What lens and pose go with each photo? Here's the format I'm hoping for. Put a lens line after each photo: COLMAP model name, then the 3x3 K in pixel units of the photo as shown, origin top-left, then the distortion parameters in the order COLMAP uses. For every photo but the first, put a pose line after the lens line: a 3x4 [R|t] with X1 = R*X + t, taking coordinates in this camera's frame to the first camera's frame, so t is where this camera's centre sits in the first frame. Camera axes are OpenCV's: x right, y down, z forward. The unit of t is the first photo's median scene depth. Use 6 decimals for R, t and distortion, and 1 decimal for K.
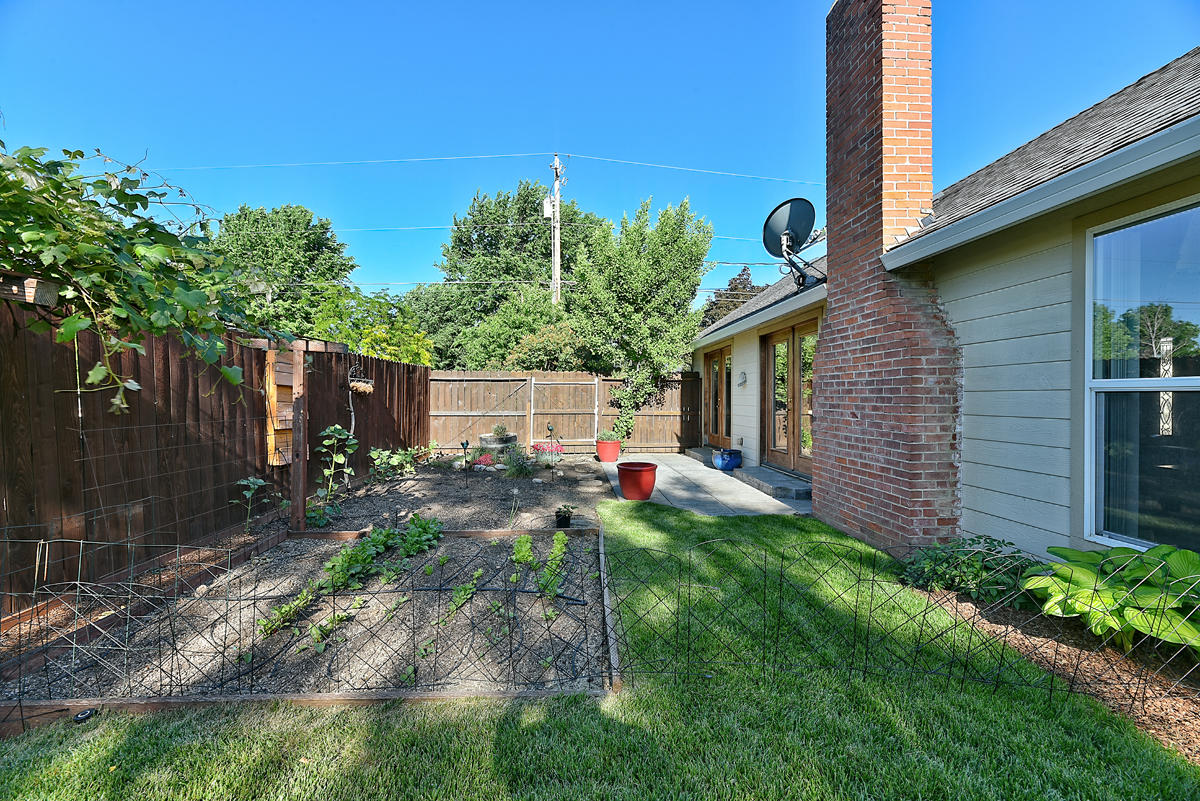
lens RADIAL K [[486.8, 0, 599.1], [0, 486.8, 400.6], [0, 0, 1]] dist [-0.000307, -0.000101]
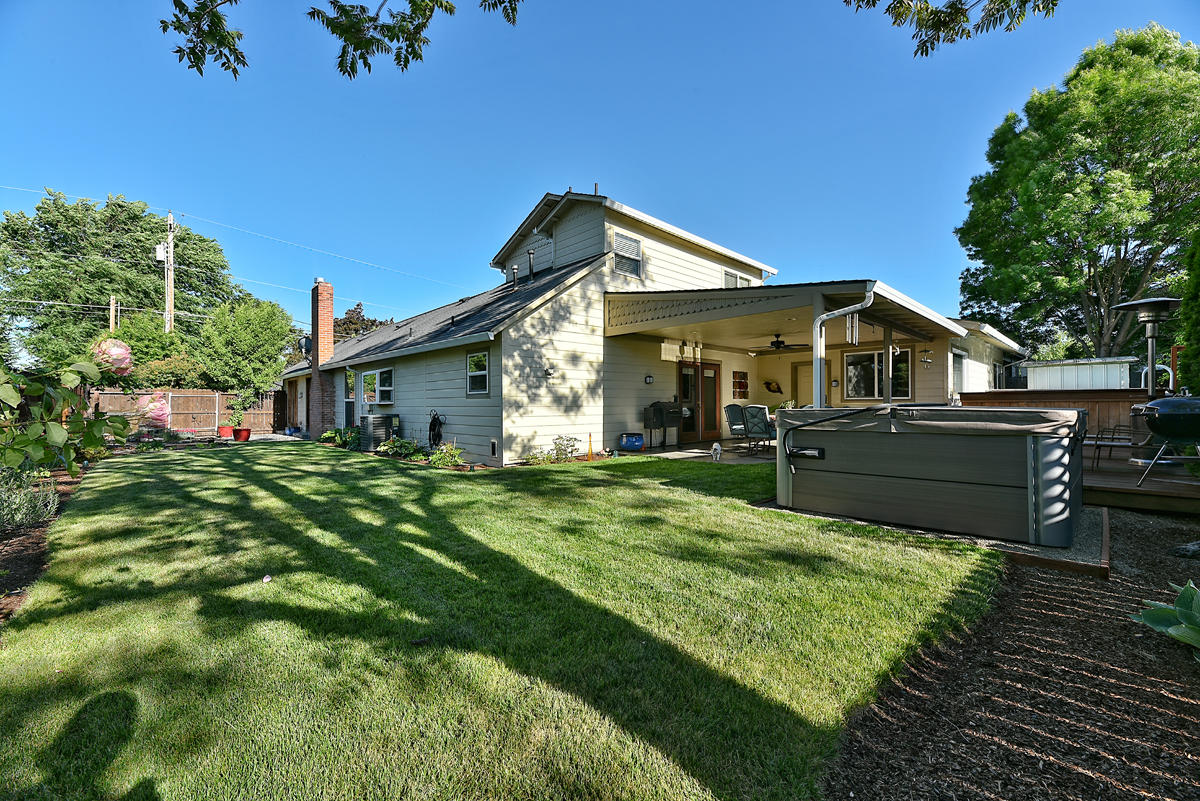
lens RADIAL K [[486.8, 0, 601.5], [0, 486.8, 406.0], [0, 0, 1]] dist [-0.000307, -0.000101]
pose [[0.771770, 0.001988, 0.635899, -0.052620], [0.007678, 0.999893, -0.012444, 0.034328], [-0.635855, 0.014487, 0.771672, -1.287059]]
